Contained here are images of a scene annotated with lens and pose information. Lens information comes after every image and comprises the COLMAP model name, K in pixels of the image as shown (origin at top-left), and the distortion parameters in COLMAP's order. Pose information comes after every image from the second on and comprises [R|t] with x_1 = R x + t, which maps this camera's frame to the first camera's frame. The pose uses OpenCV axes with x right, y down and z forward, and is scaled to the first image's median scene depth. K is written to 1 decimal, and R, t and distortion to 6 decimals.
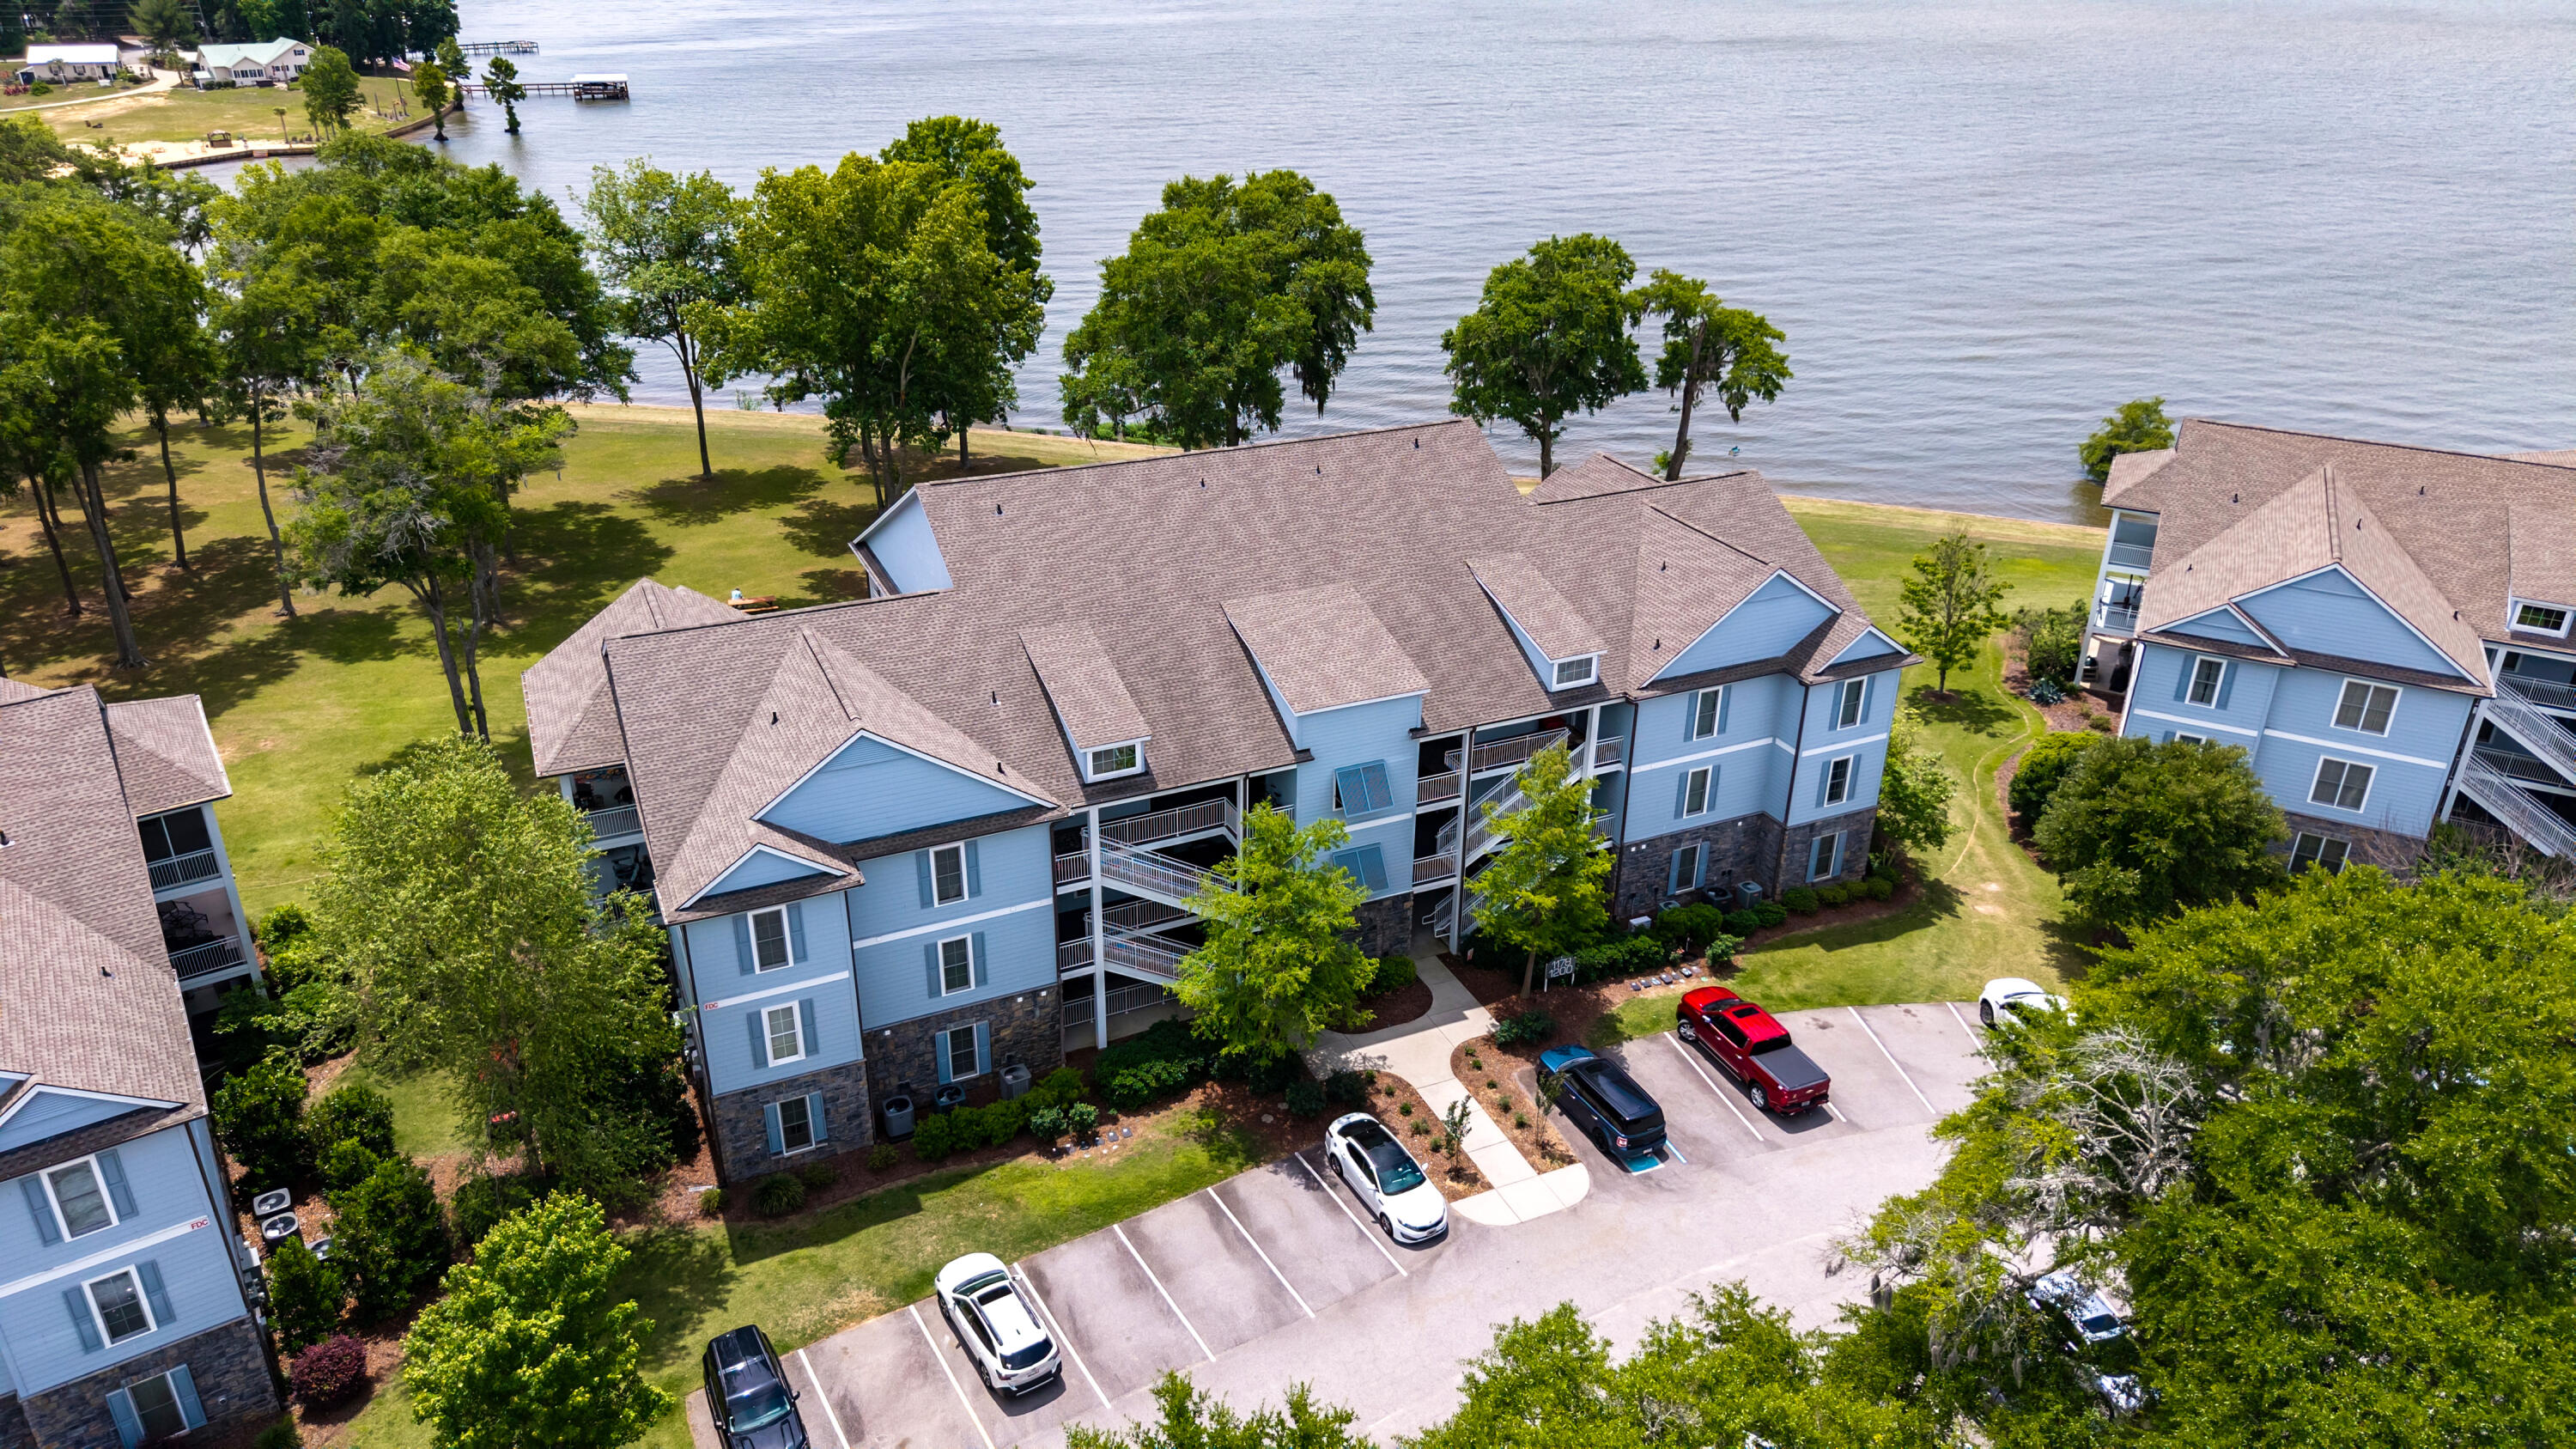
lens RADIAL K [[1729.4, 0, 1290.8], [0, 1729.4, 717.0], [0, 0, 1]] dist [0.014361, -0.010754]
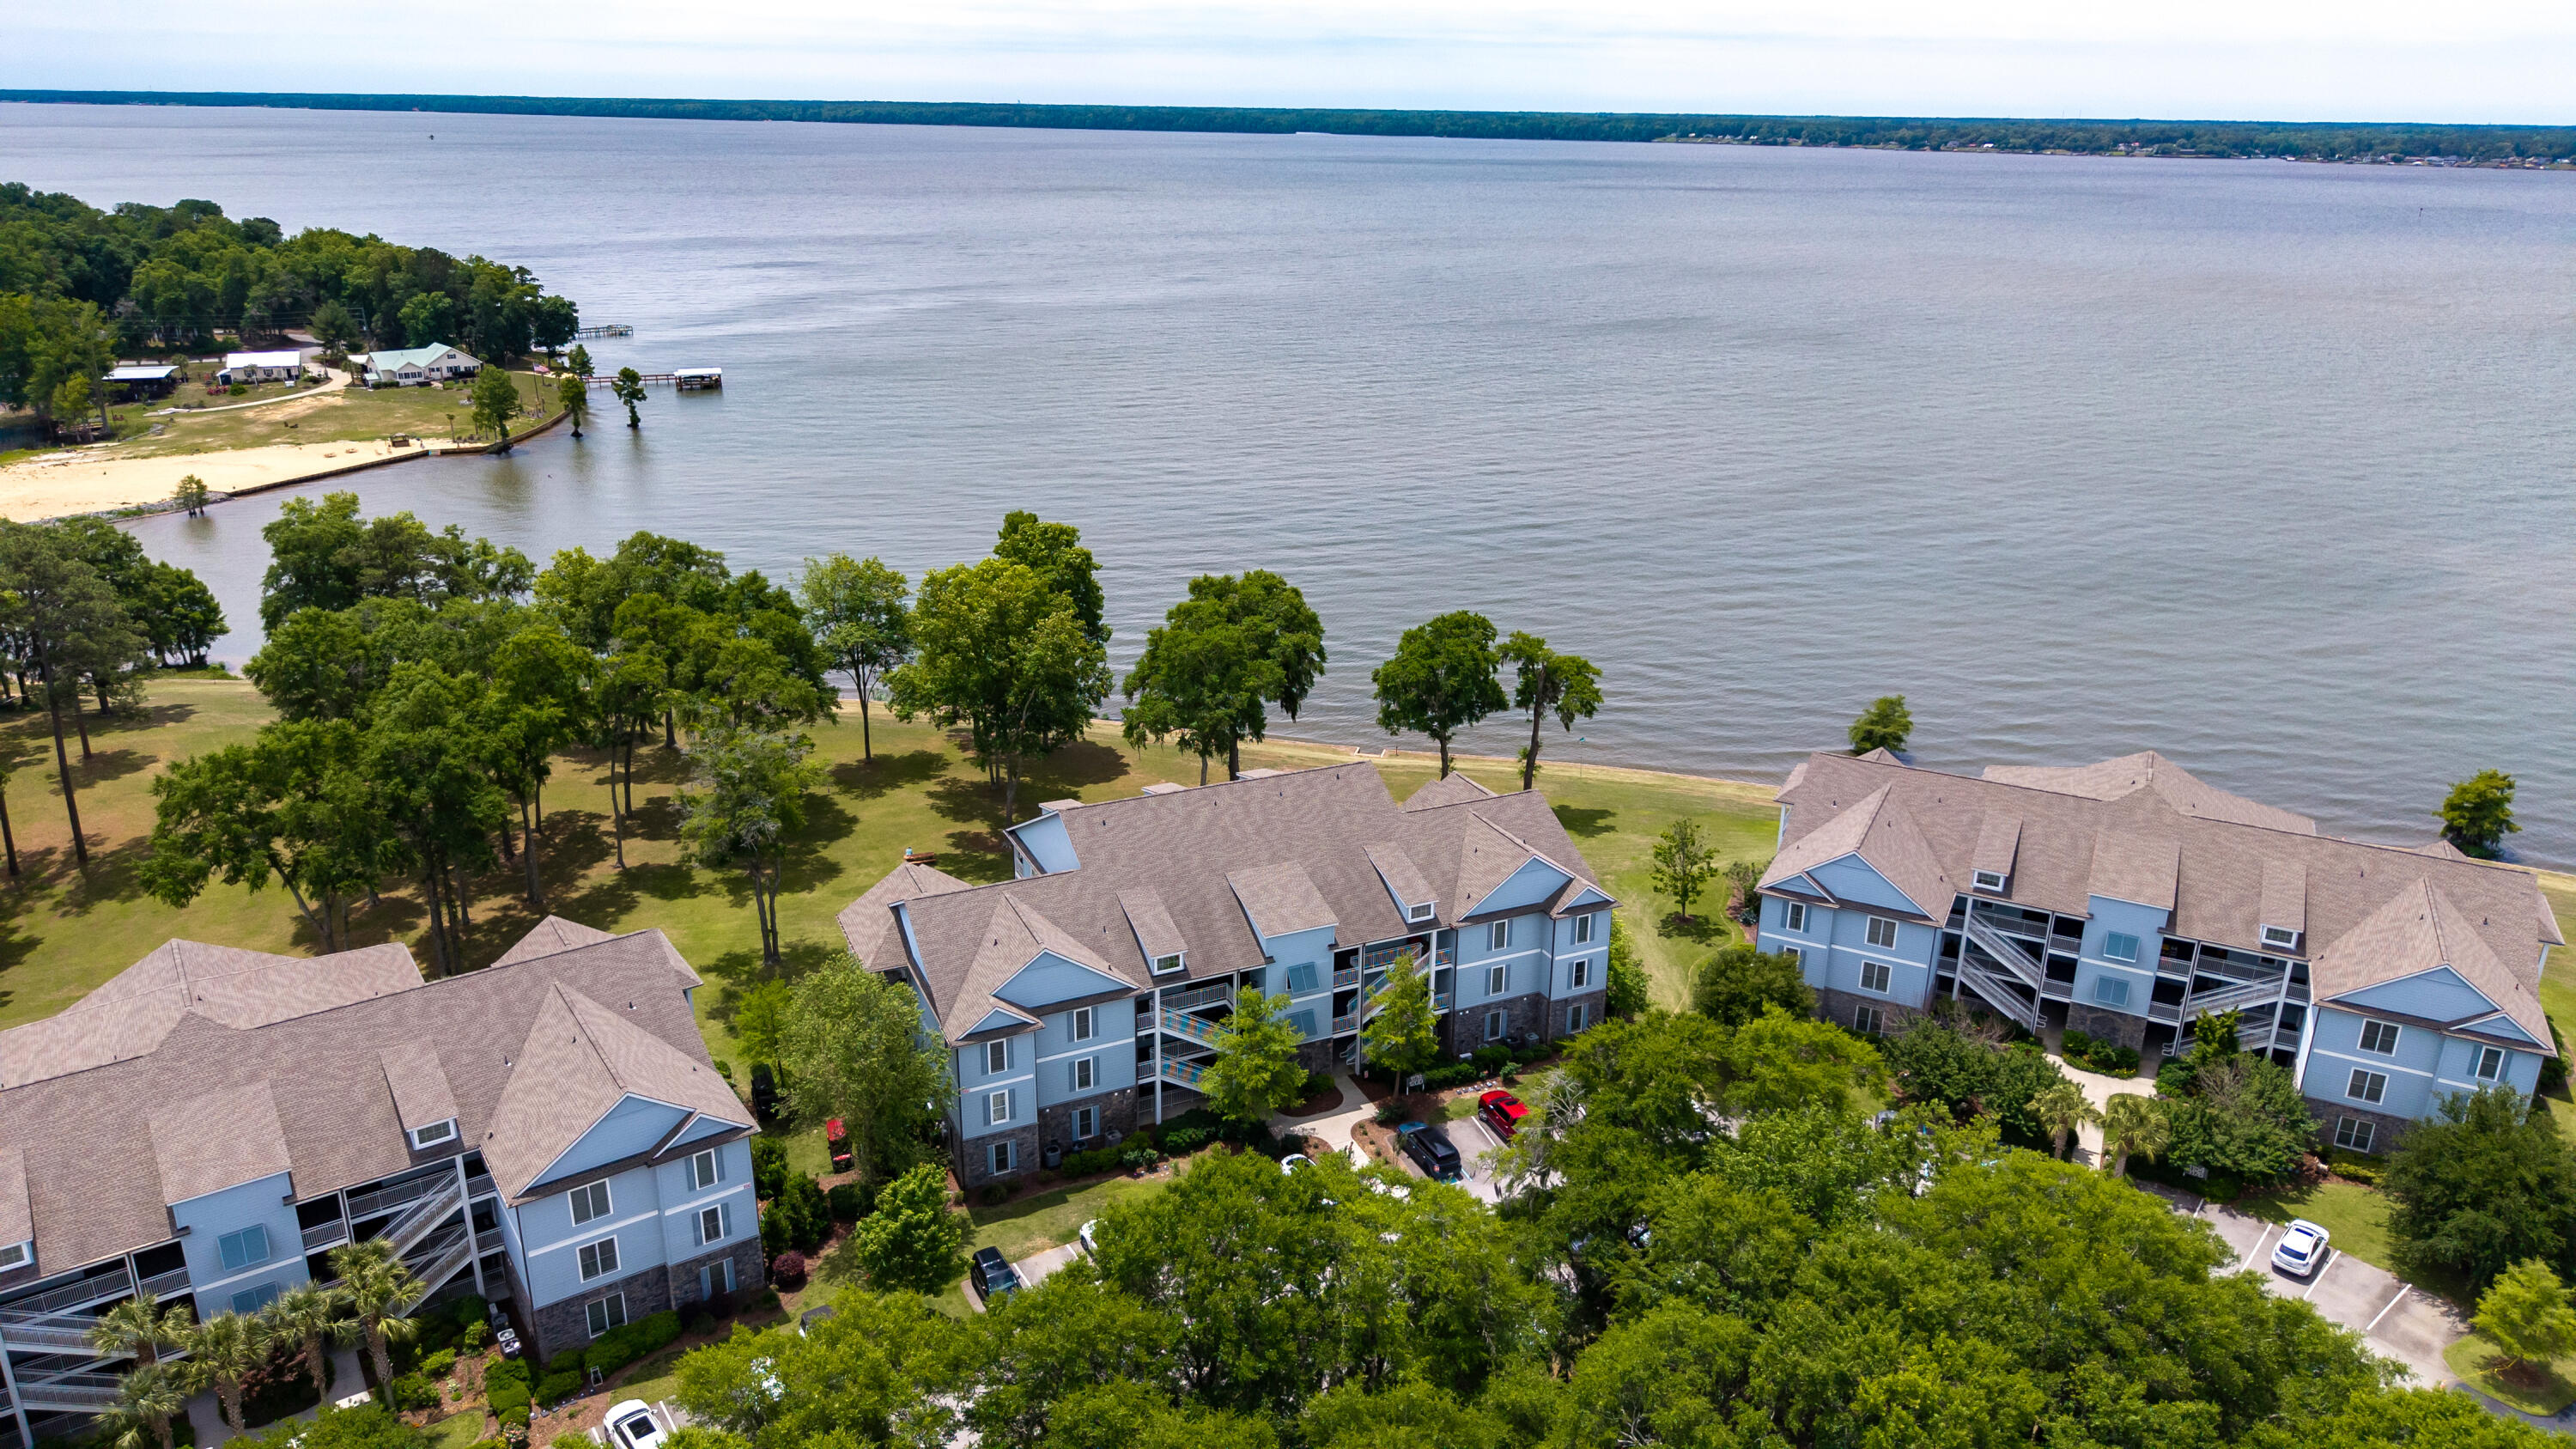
lens RADIAL K [[1764.6, 0, 1292.5], [0, 1764.6, 692.6], [0, 0, 1]] dist [0.096095, -0.170929]
pose [[0.999998, -0.001313, -0.001728, 0.032653], [0.001098, 0.992922, -0.118763, -0.034122], [0.001871, 0.118761, 0.992921, -0.838657]]
